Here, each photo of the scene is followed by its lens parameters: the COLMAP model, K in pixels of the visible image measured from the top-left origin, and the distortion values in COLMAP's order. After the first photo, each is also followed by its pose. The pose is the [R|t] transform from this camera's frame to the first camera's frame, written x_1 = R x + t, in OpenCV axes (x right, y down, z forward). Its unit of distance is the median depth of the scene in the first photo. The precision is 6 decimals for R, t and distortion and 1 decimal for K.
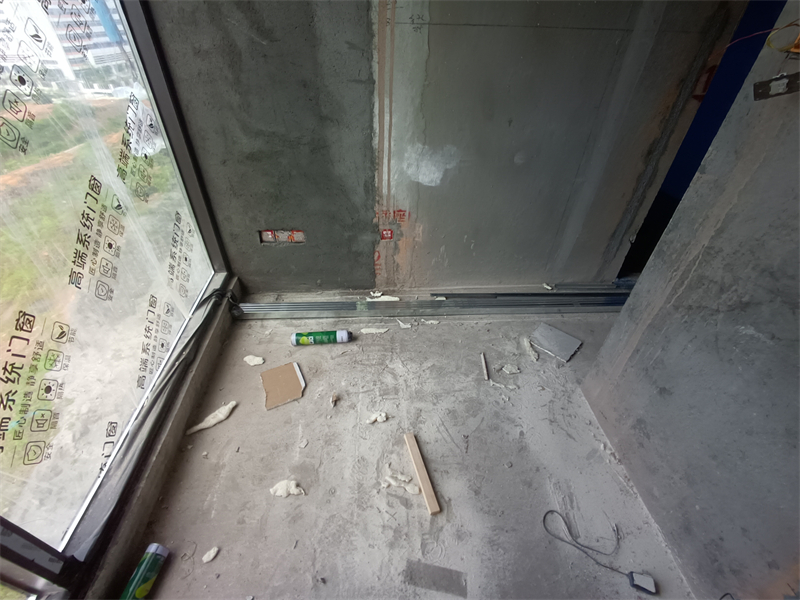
lens RADIAL K [[368.7, 0, 399.5], [0, 368.7, 305.6], [0, 0, 1]] dist [-0.006716, 0.001415]
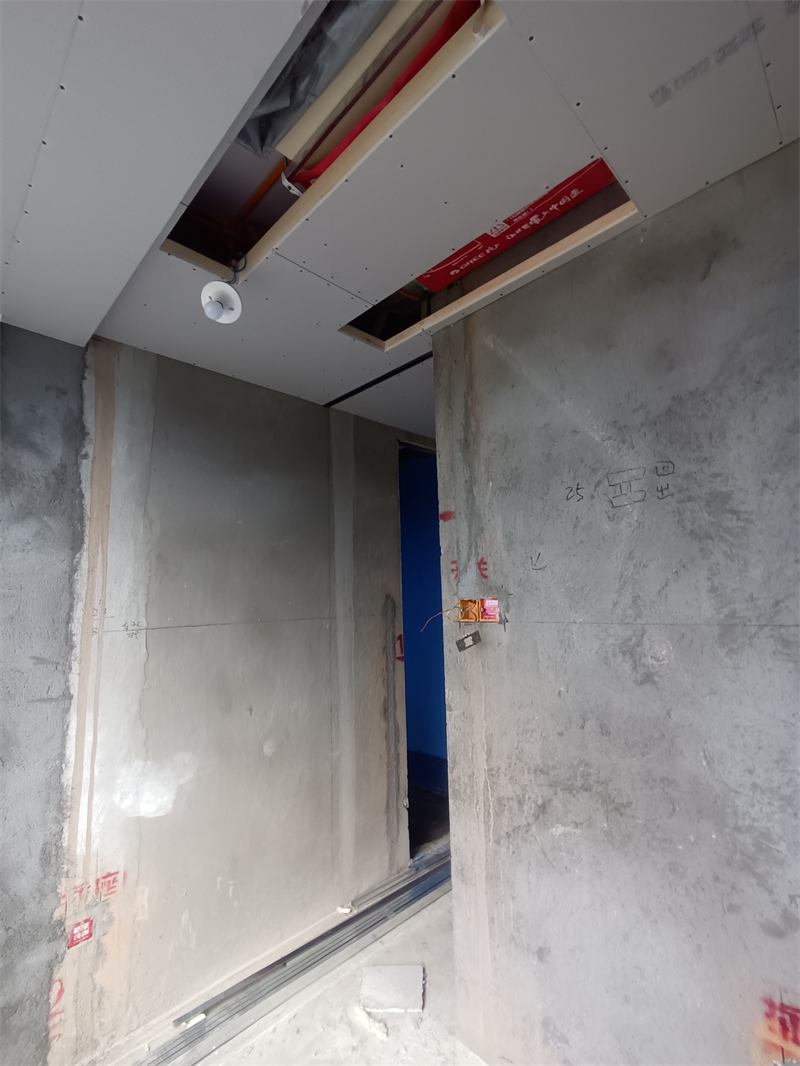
lens RADIAL K [[491.2, 0, 405.3], [0, 491.2, 529.8], [0, 0, 1]] dist [-0.006716, 0.001415]
pose [[0.751333, 0.043135, 0.658512, -0.204978], [0.454218, 0.690082, -0.563447, 0.035051], [-0.478732, 0.722444, 0.498889, -0.078308]]
